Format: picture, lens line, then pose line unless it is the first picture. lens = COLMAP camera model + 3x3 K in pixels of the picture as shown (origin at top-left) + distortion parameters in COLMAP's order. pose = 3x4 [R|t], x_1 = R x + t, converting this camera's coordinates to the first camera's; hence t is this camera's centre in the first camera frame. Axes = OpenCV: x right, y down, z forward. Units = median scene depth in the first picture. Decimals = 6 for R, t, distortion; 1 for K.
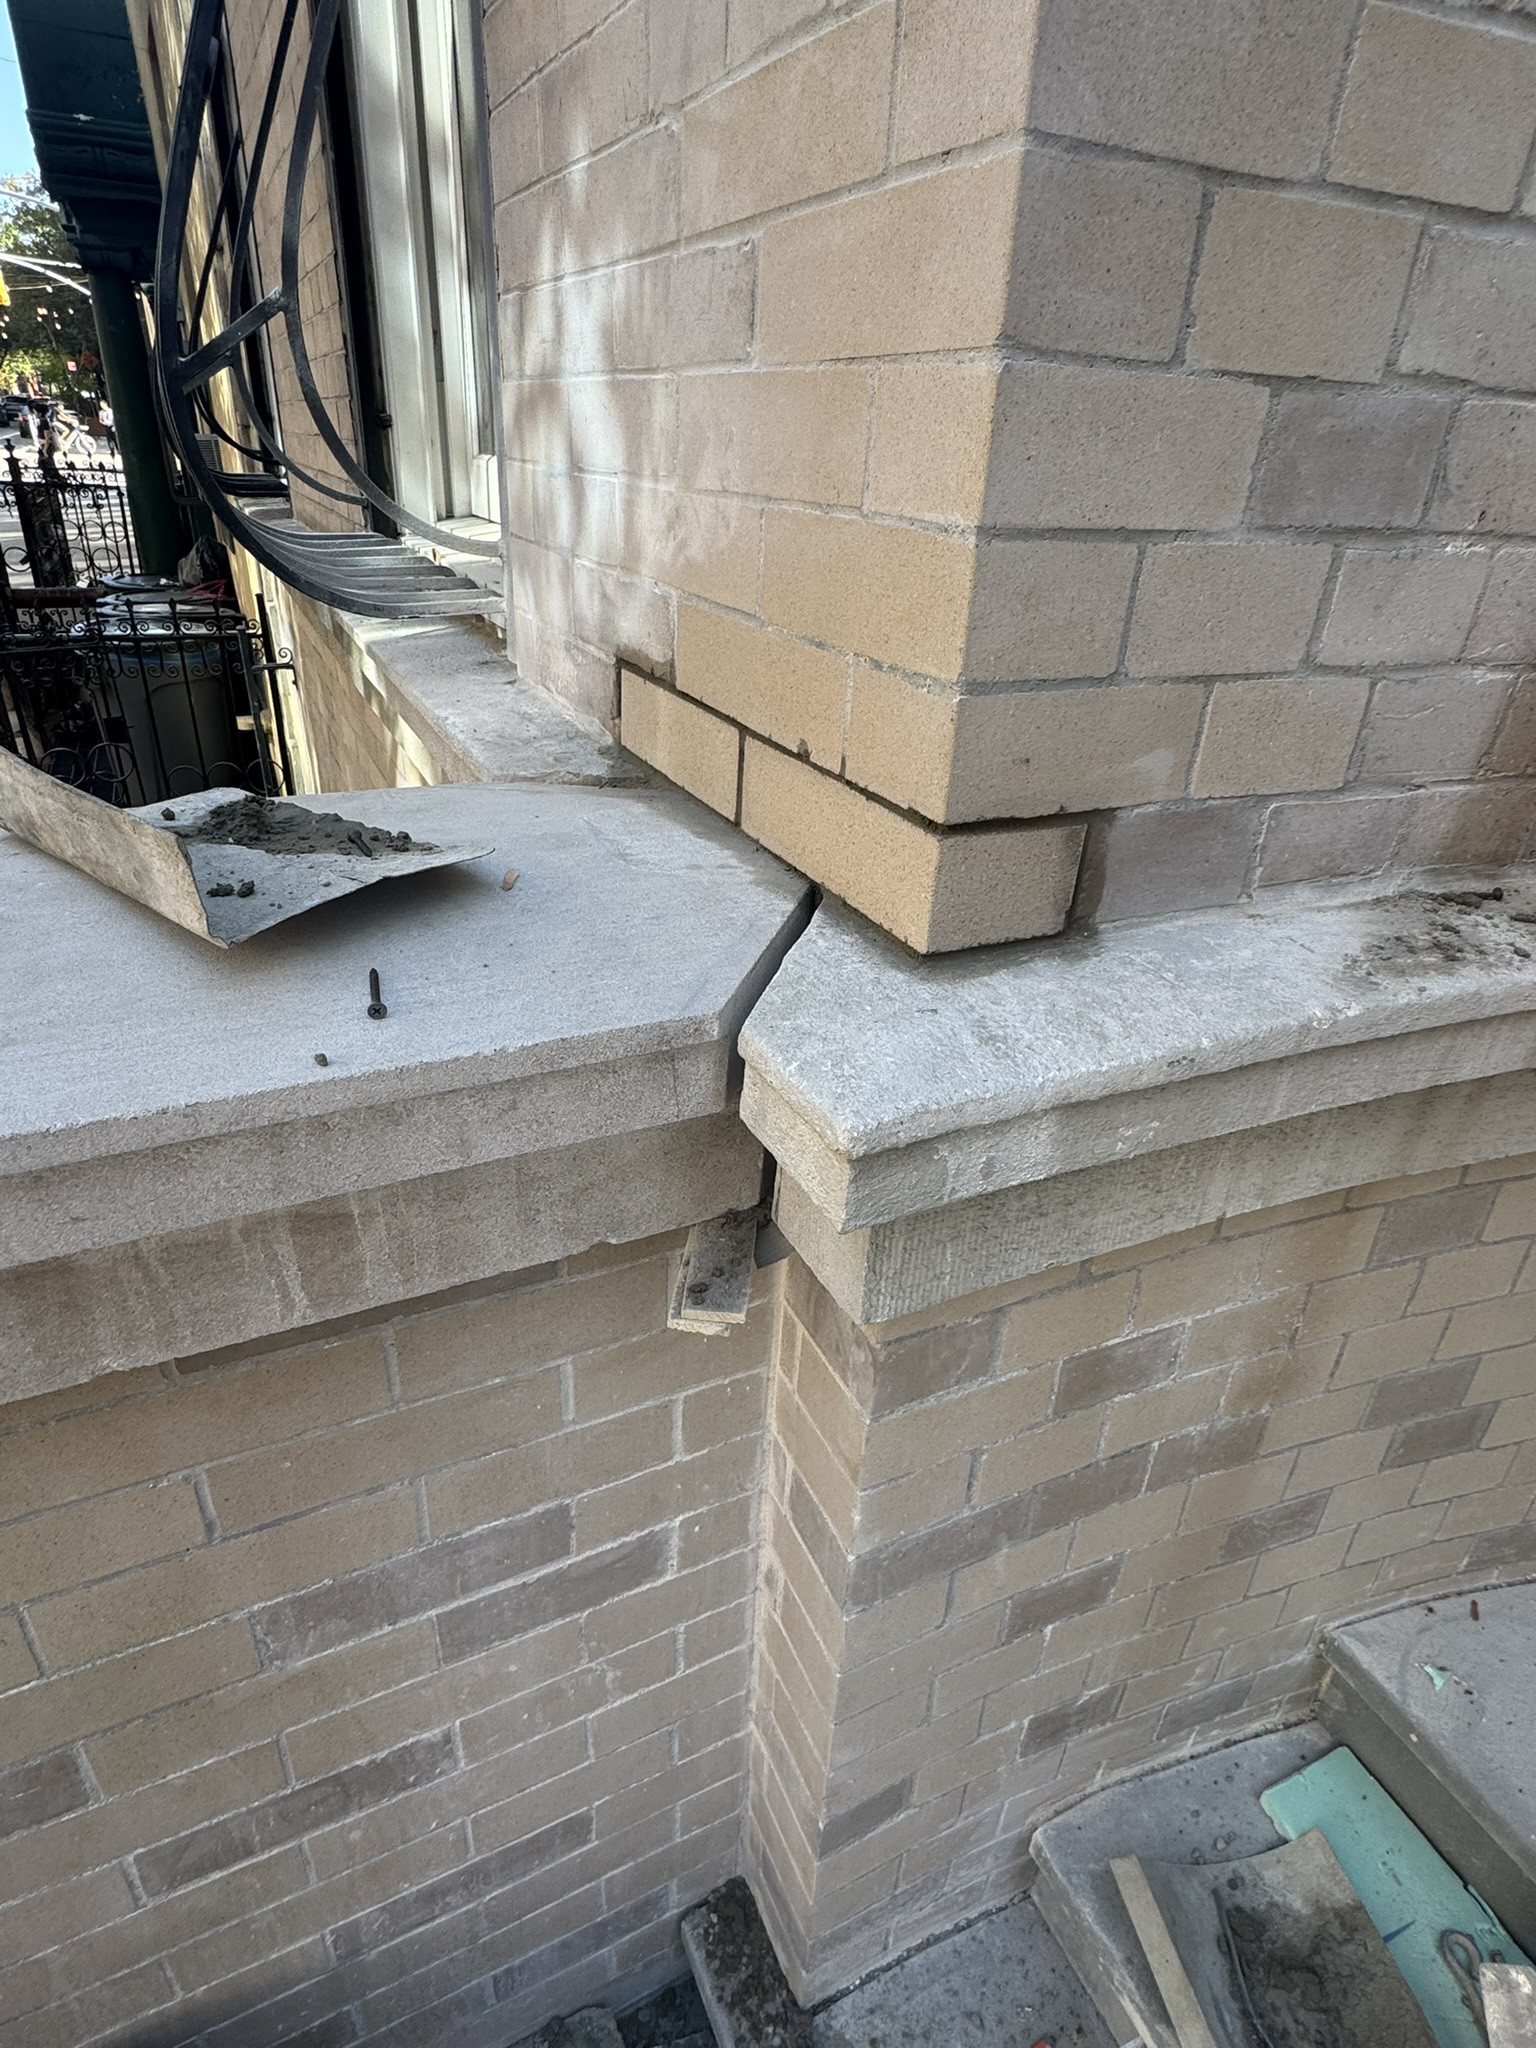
lens RADIAL K [[1121.6, 0, 768.0], [0, 1121.6, 1024.0], [0, 0, 1]] dist [0.010636, -0.001984]
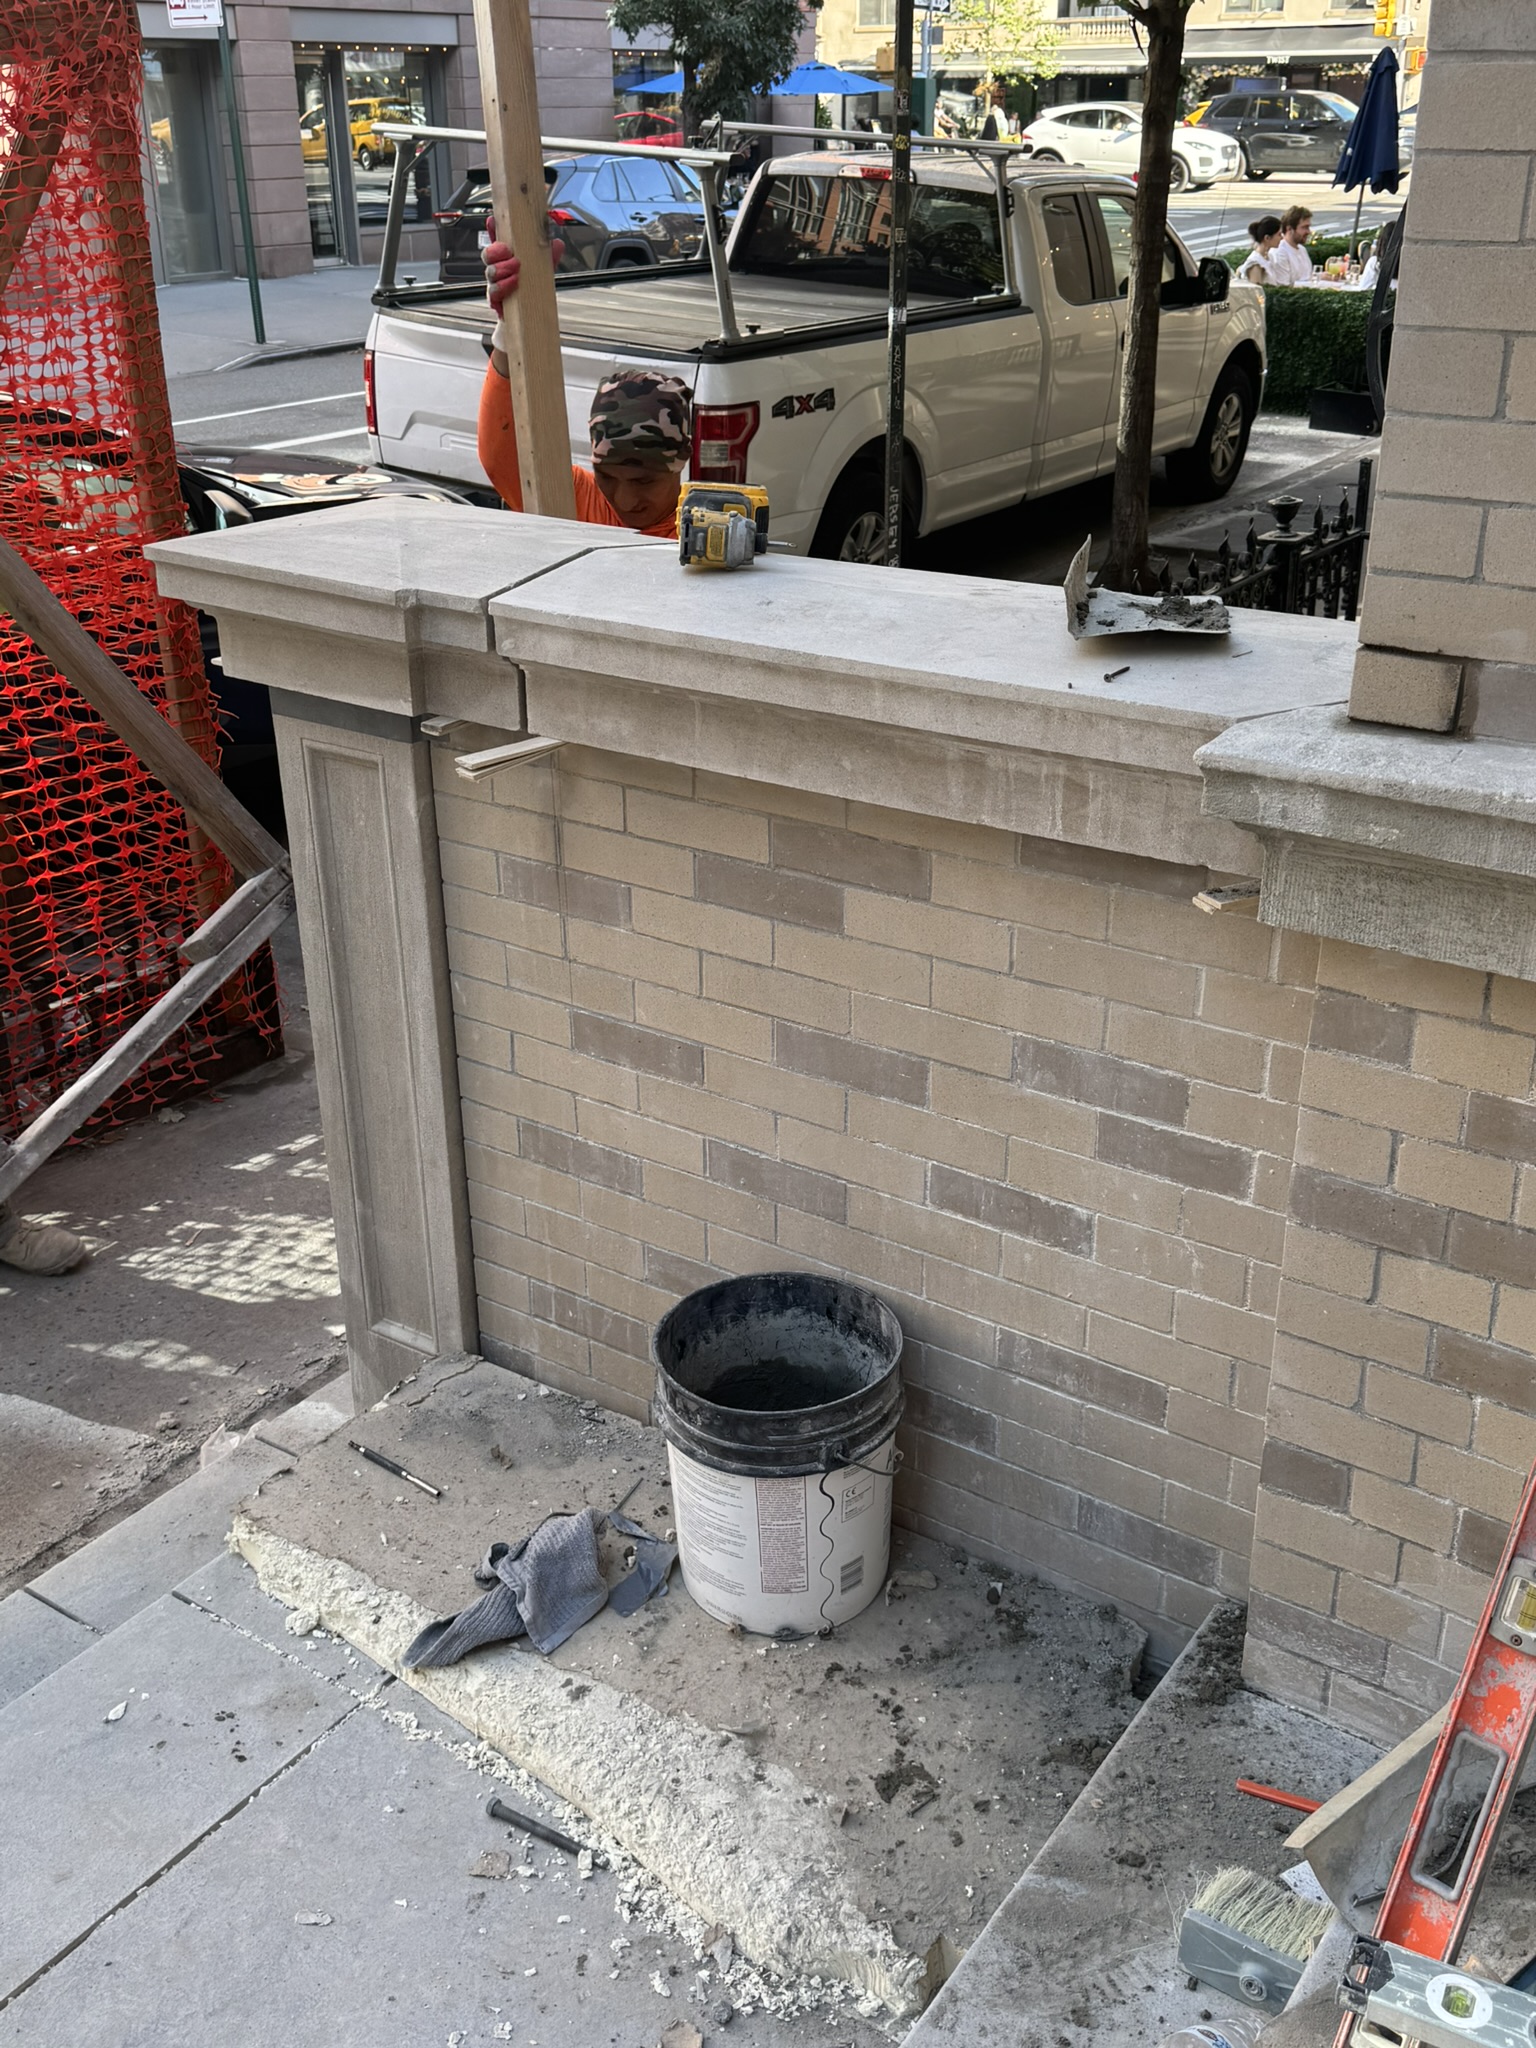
lens RADIAL K [[1984.6, 0, 768.0], [0, 1984.6, 1024.0], [0, 0, 1]] dist [0.090195, -0.010360]
pose [[0.501357, 0.316567, -0.805249, 2.414926], [-0.375915, 0.917935, 0.126818, 0.330471], [0.779313, 0.239124, 0.579216, -1.455475]]
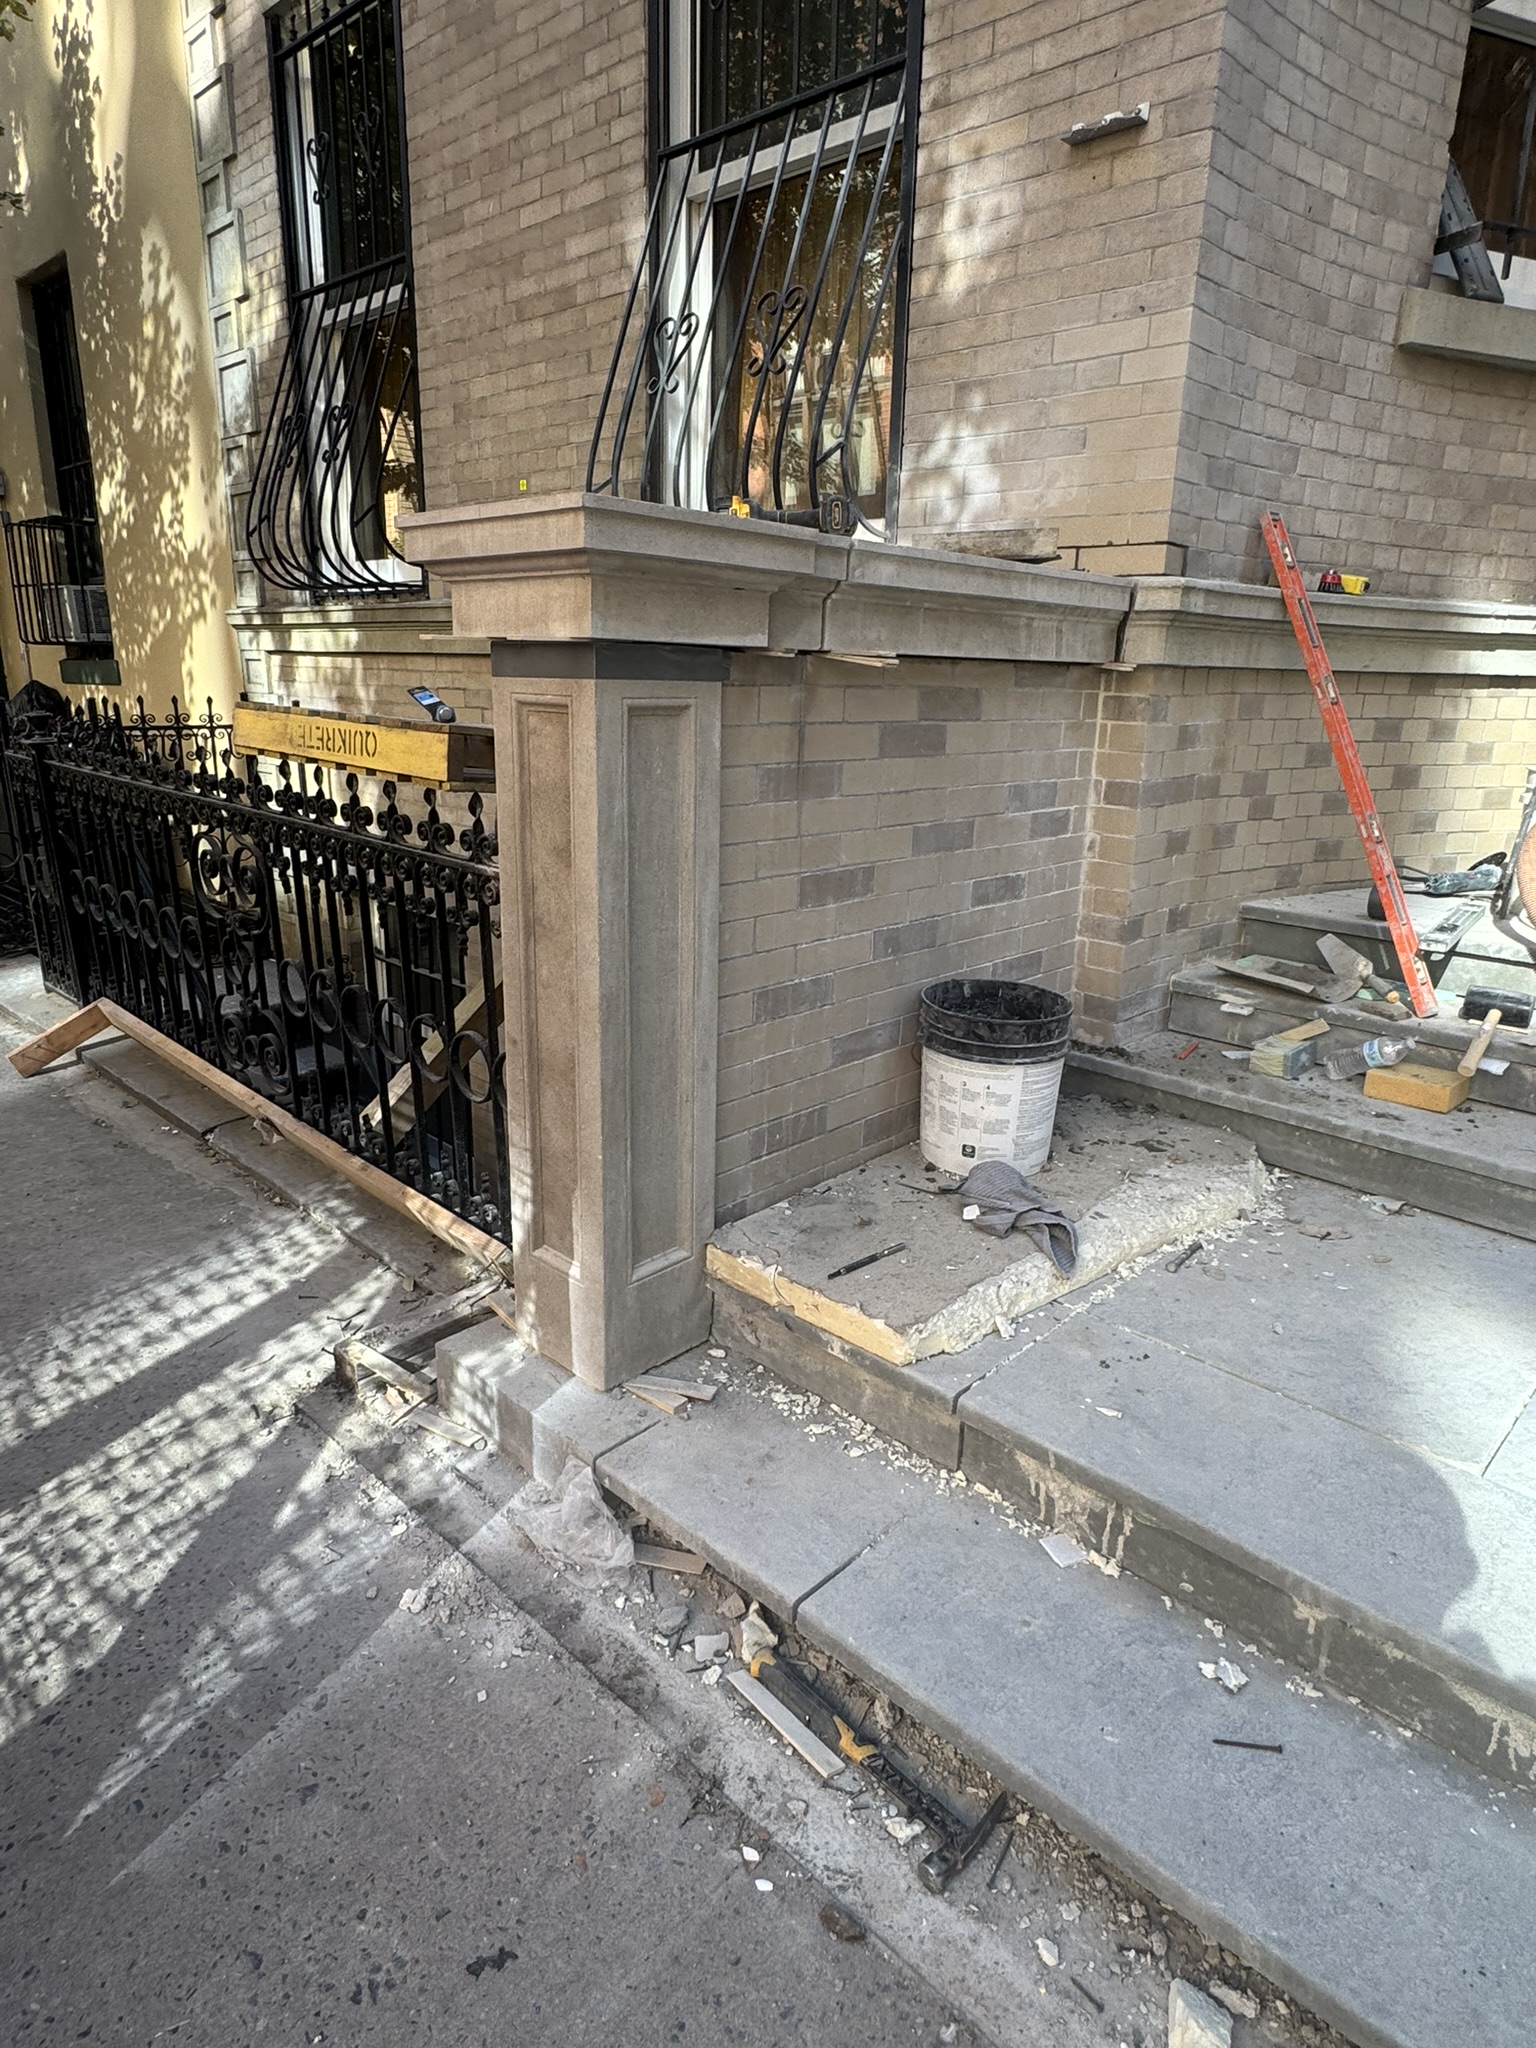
lens RADIAL K [[1195.9, 0, 768.0], [0, 1195.9, 1024.0], [0, 0, 1]] dist [-0.001112, -0.000138]
pose [[0.935055, -0.117199, 0.334568, -3.107543], [0.175726, 0.972895, -0.150317, 2.103289], [-0.307883, 0.199348, 0.930306, -2.523215]]
